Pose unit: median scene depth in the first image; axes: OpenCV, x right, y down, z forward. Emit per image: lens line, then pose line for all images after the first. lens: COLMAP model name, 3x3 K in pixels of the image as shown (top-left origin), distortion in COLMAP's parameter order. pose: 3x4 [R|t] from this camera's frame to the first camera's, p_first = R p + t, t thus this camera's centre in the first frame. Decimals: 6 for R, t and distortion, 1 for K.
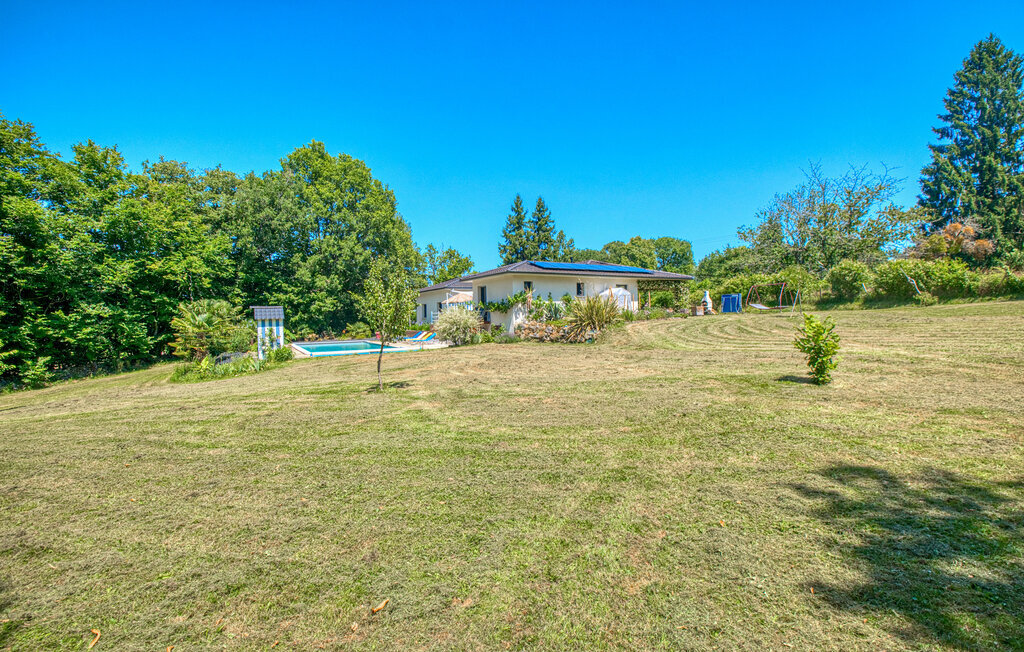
lens RADIAL K [[459.8, 0, 512.0], [0, 459.8, 326.0], [0, 0, 1]] dist [0.000070, 0.000013]
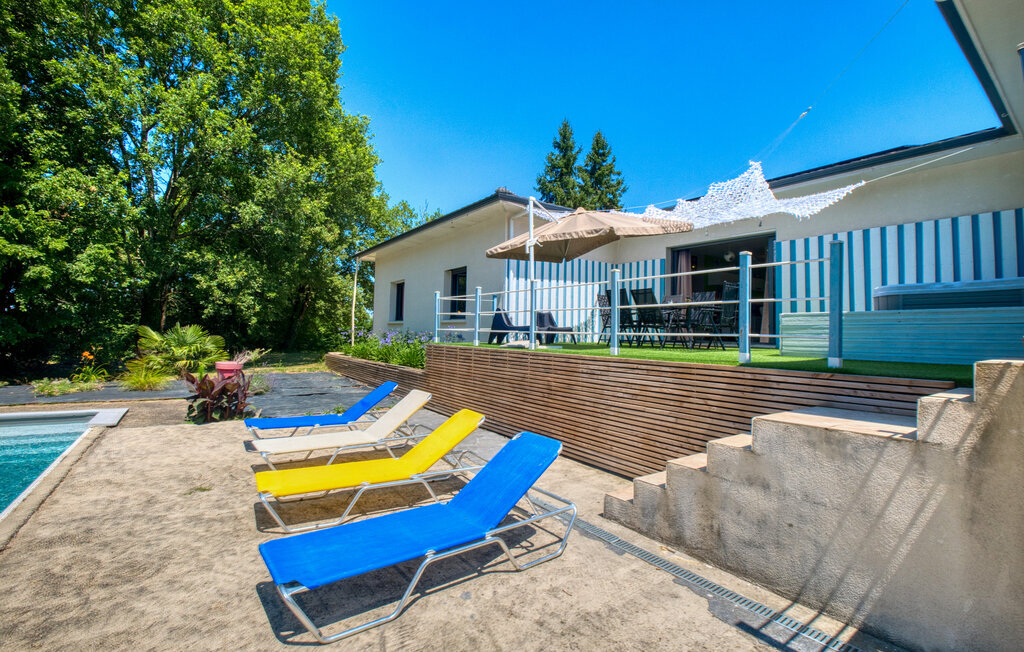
lens RADIAL K [[458.0, 0, 518.3], [0, 458.0, 315.3], [0, 0, 1]] dist [-0.034113, -0.000059]
pose [[0.994105, 0.043341, 0.099382, -0.139700], [-0.036931, 0.997171, -0.065461, -0.003341], [-0.101938, 0.061405, 0.992894, 0.681652]]
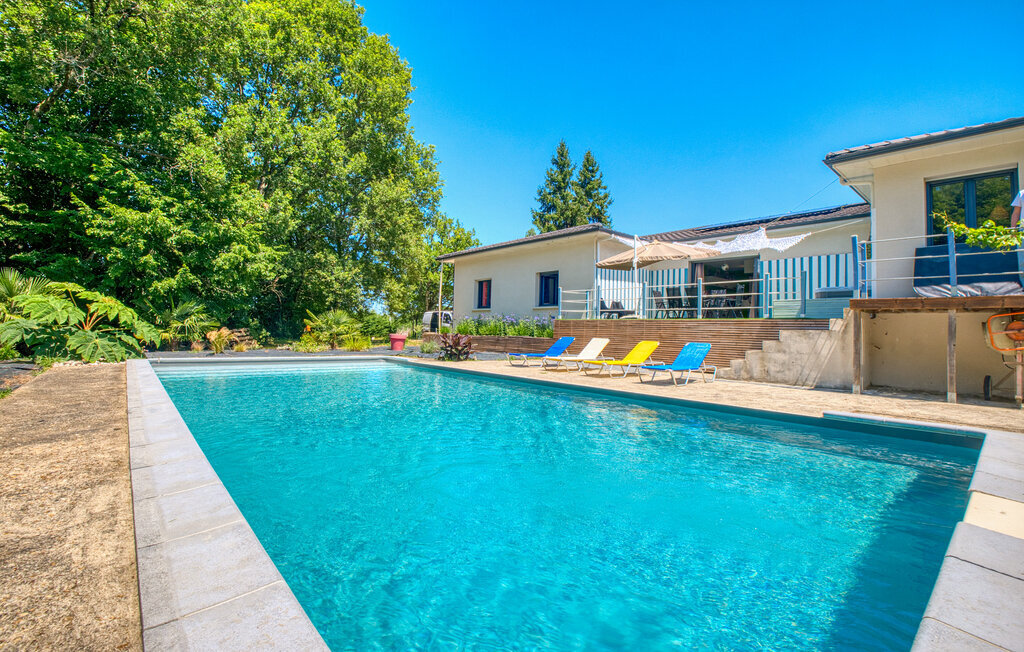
lens RADIAL K [[458.0, 0, 518.3], [0, 458.0, 315.3], [0, 0, 1]] dist [-0.034113, -0.000059]
pose [[0.978727, 0.049654, 0.199068, -0.256019], [-0.037924, 0.997336, -0.062313, 0.016798], [-0.201631, 0.053438, 0.978003, 0.567678]]
